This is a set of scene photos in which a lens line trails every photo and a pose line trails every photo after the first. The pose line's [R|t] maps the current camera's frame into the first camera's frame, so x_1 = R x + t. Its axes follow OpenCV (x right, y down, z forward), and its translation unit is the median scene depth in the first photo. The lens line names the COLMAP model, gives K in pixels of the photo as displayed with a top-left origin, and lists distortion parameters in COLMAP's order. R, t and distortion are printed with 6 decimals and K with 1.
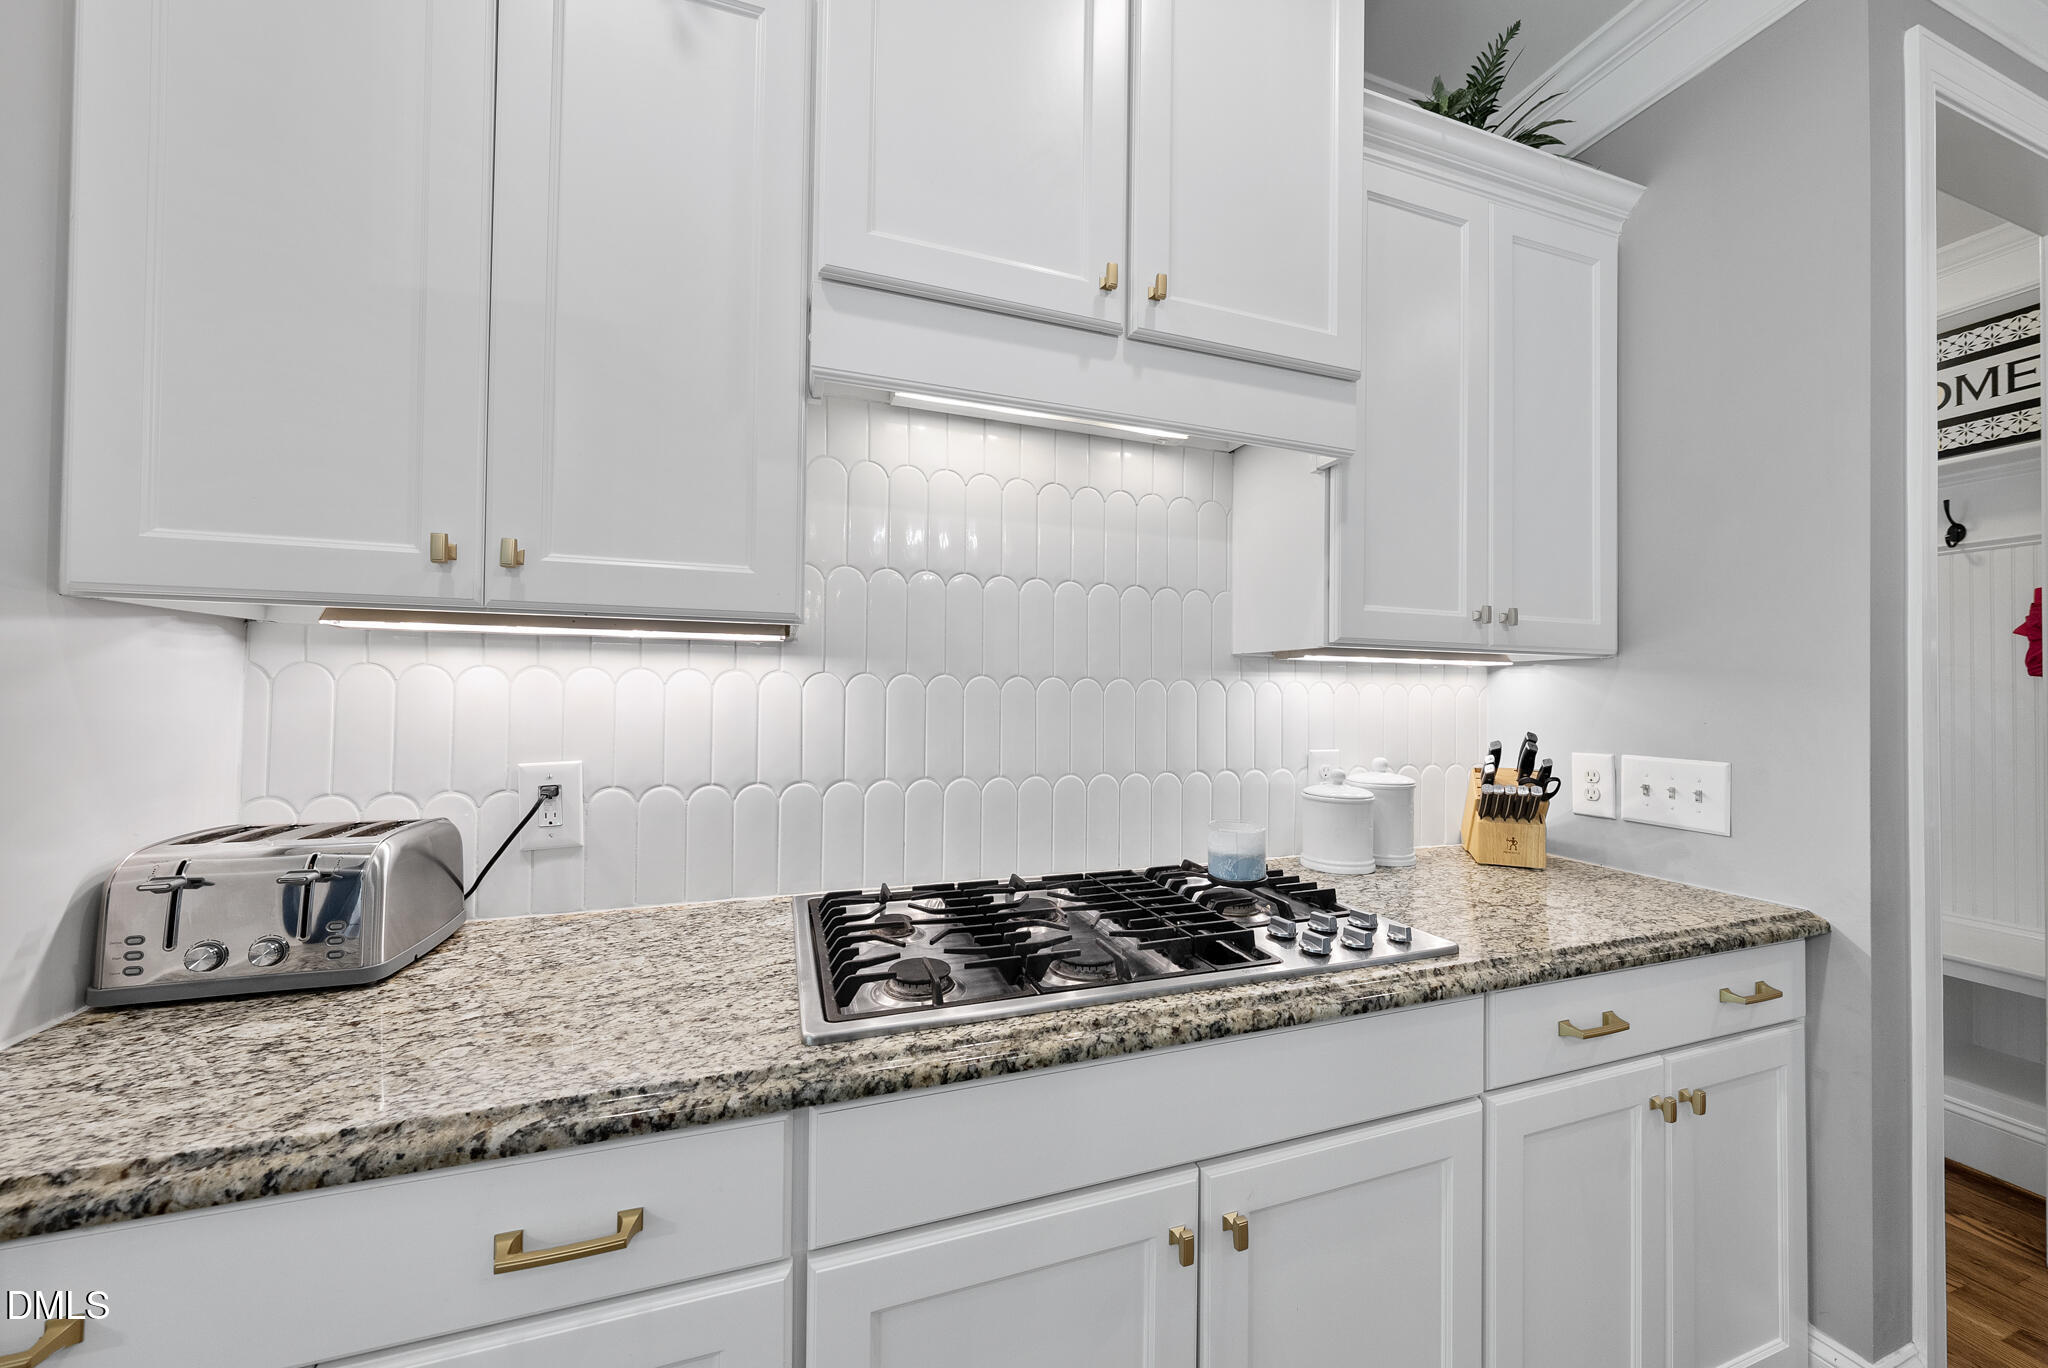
lens RADIAL K [[729.6, 0, 1028.0], [0, 729.6, 688.1], [0, 0, 1]] dist [-0.003283, 0.000672]
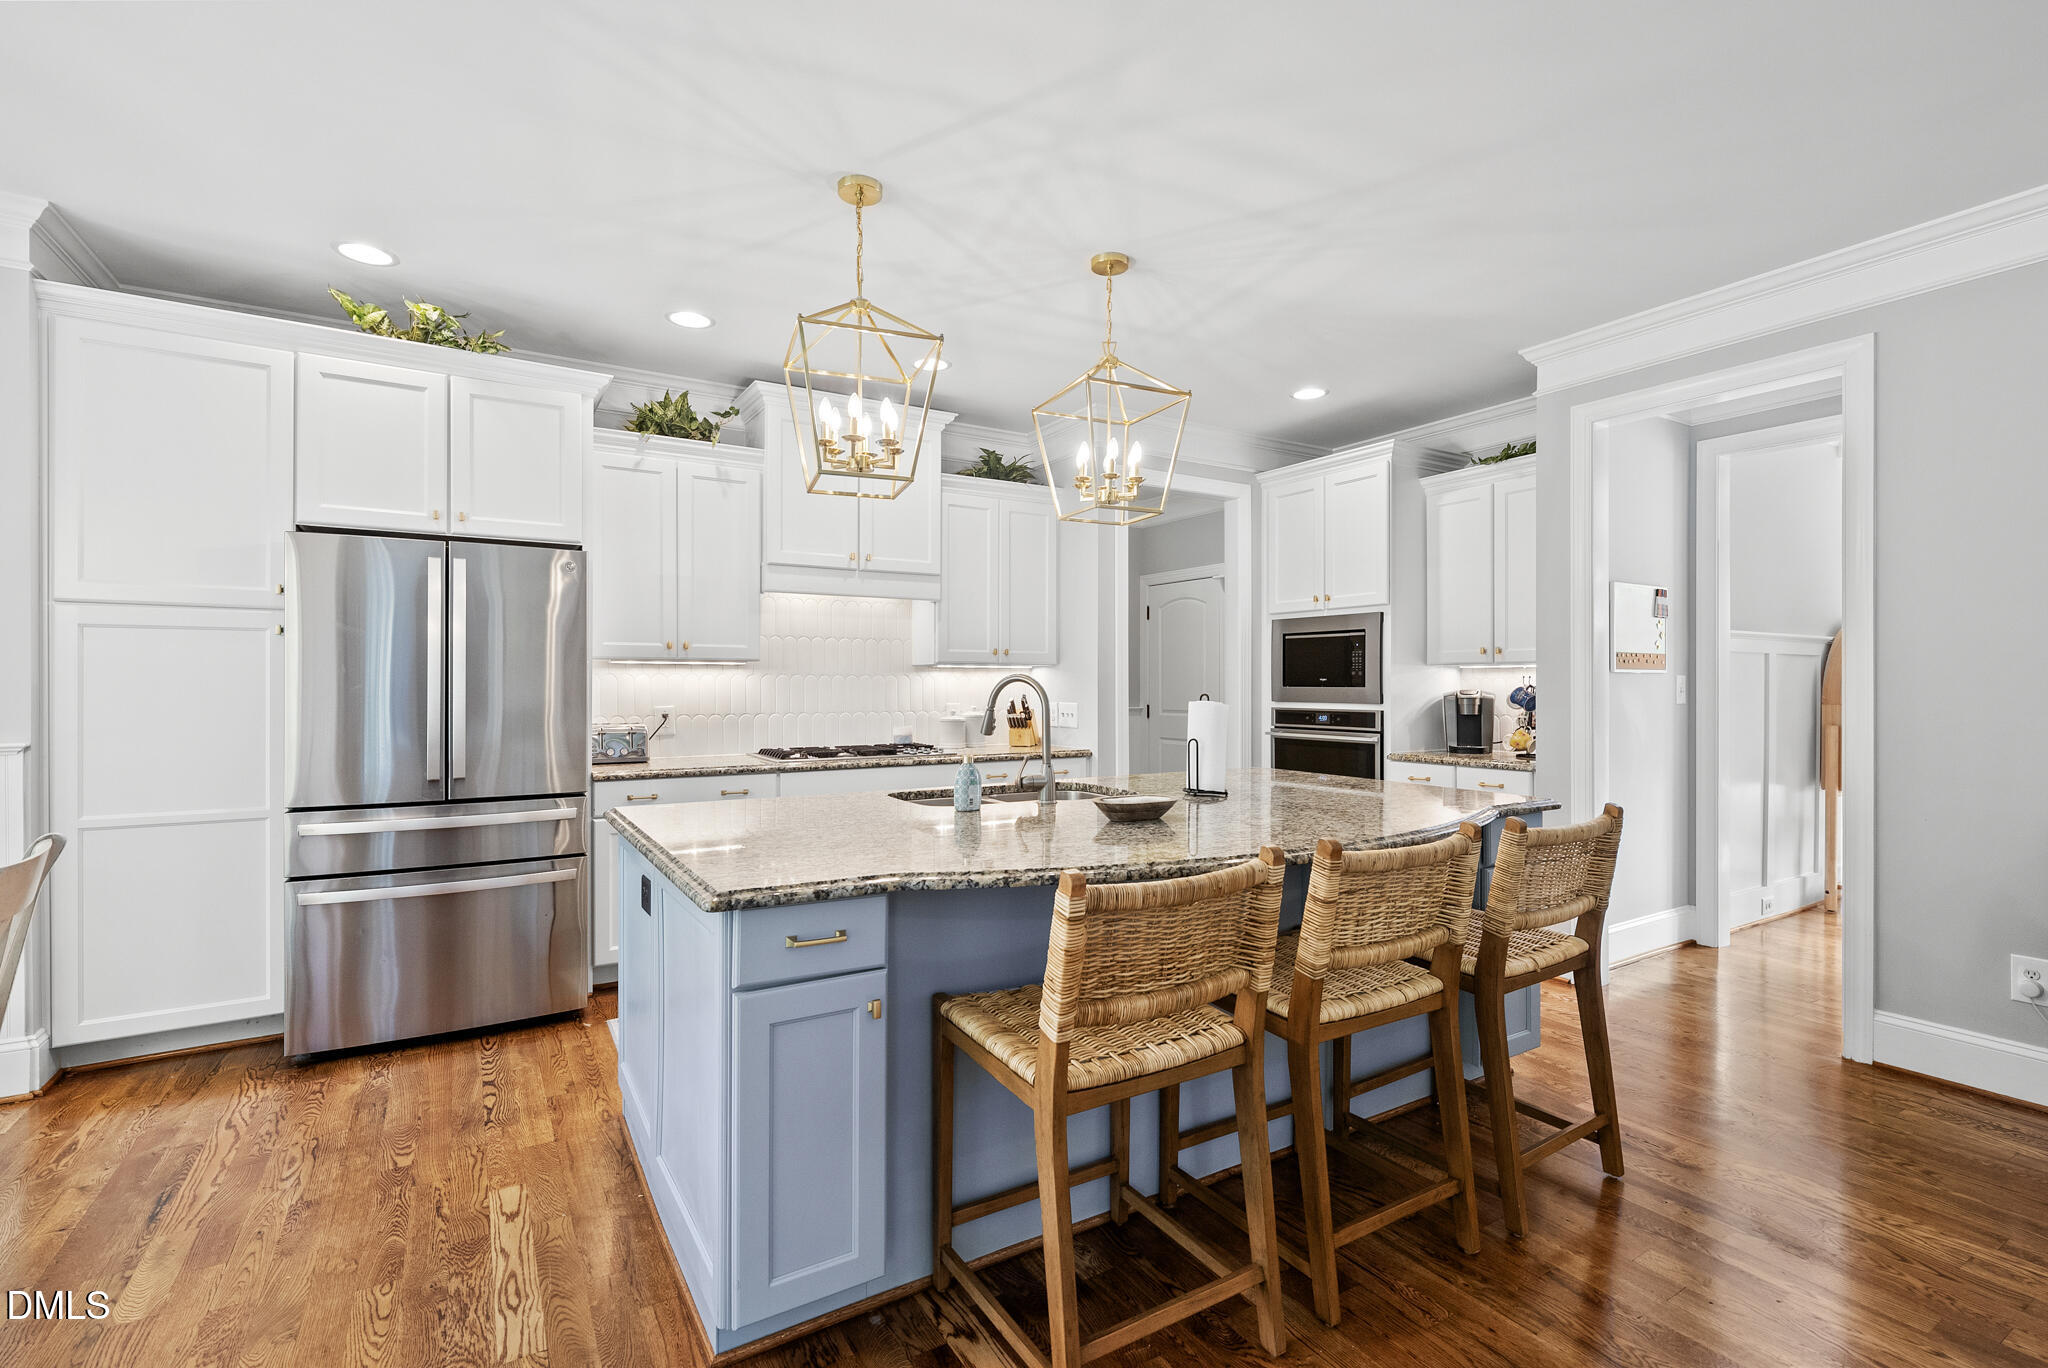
lens RADIAL K [[933.1, 0, 1028.1], [0, 933.1, 686.1], [0, 0, 1]] dist [0.000521, 0.000005]
pose [[0.978585, -0.010437, 0.205579, 0.013343], [0.006425, 0.999776, 0.020174, -0.045881], [-0.205743, -0.018421, 0.978433, -2.900498]]
